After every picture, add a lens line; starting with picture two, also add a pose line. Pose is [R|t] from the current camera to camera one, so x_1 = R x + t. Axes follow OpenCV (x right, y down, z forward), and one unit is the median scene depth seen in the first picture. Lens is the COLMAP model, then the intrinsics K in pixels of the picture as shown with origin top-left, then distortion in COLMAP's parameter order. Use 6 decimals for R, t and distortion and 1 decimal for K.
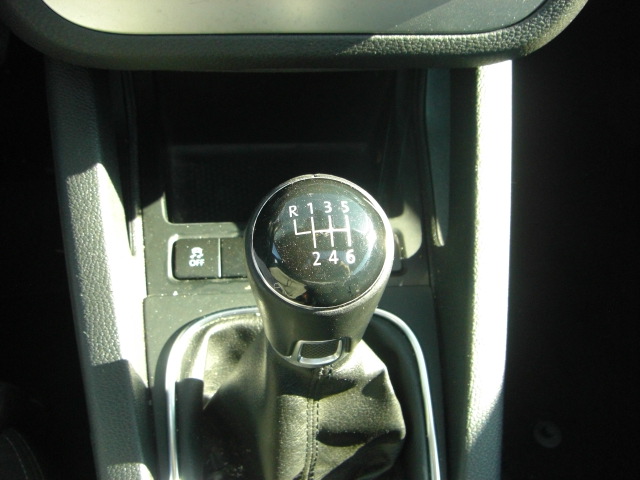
lens RADIAL K [[756.0, 0, 320.0], [0, 756.0, 240.0], [0, 0, 1]] dist [-0.195586, 0.197801]
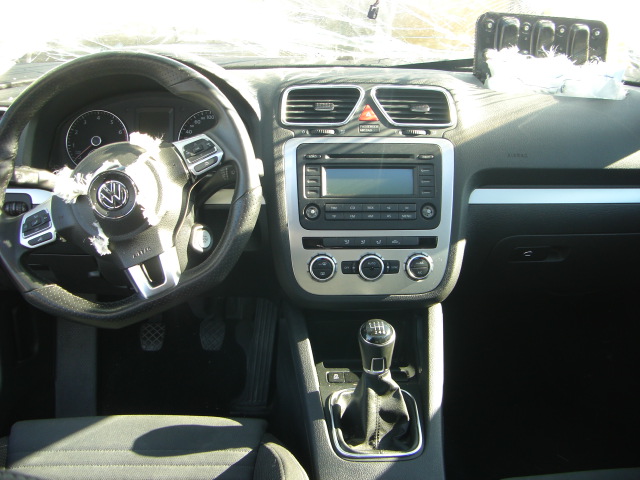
lens RADIAL K [[756.0, 0, 320.0], [0, 756.0, 240.0], [0, 0, 1]] dist [-0.195586, 0.197801]
pose [[0.995835, -0.040988, -0.081435, 0.031871], [-0.003303, 0.876431, -0.481517, 1.069988], [0.091109, 0.479780, 0.872645, -1.975856]]
